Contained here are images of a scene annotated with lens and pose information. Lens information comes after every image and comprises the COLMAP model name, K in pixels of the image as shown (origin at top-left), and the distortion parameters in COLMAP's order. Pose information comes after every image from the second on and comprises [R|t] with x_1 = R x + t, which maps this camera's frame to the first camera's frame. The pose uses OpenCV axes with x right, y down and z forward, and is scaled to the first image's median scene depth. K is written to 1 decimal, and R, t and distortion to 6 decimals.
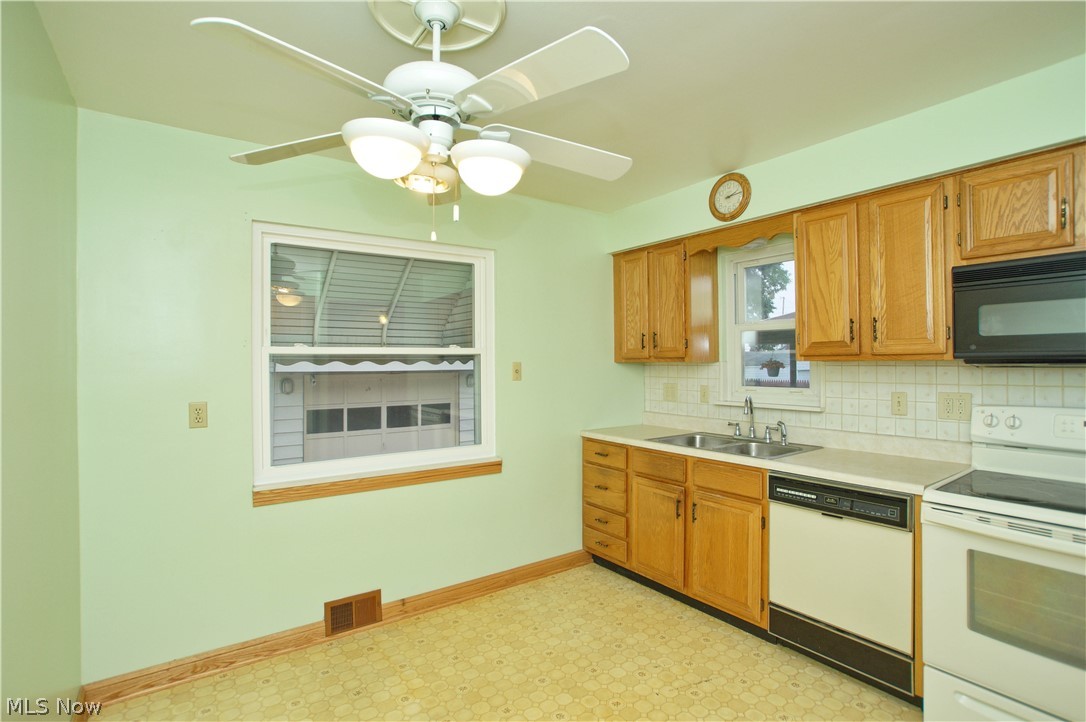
lens RADIAL K [[521.7, 0, 536.2], [0, 521.7, 361.6], [0, 0, 1]] dist [-0.036104, 0.002525]
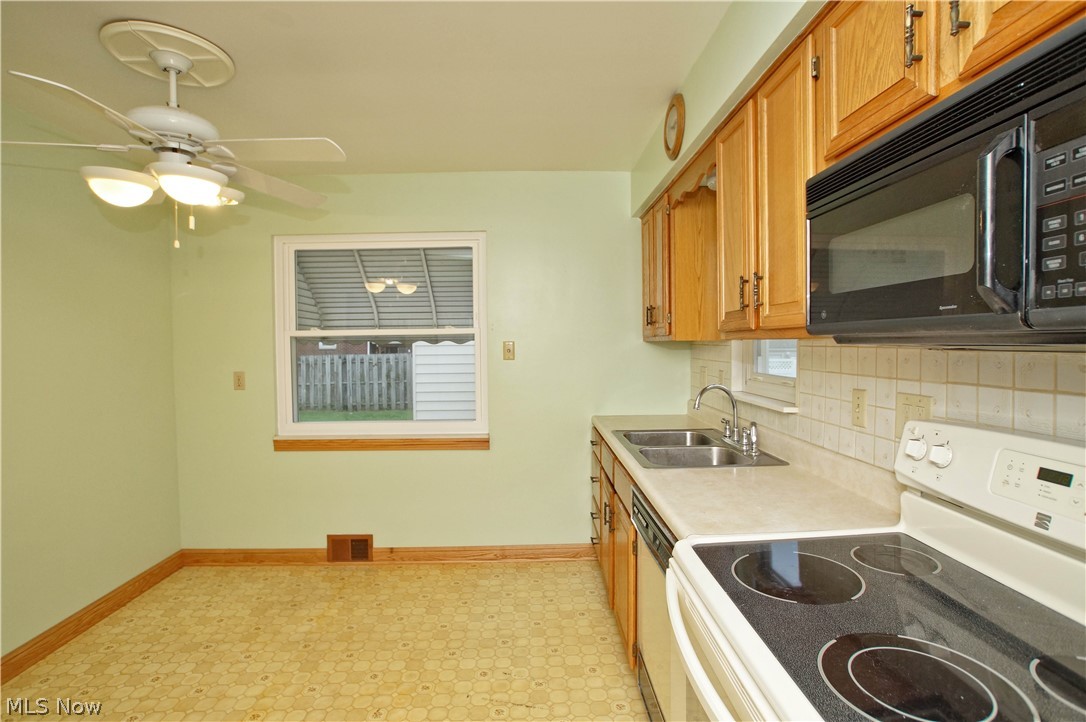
lens RADIAL K [[521.7, 0, 536.8], [0, 521.7, 360.3], [0, 0, 1]] dist [-0.036104, 0.002525]
pose [[0.826888, 0.017098, -0.562107, 0.718233], [0.005083, 0.999270, 0.037873, -0.000324], [0.562344, -0.034174, 0.826197, 0.264296]]
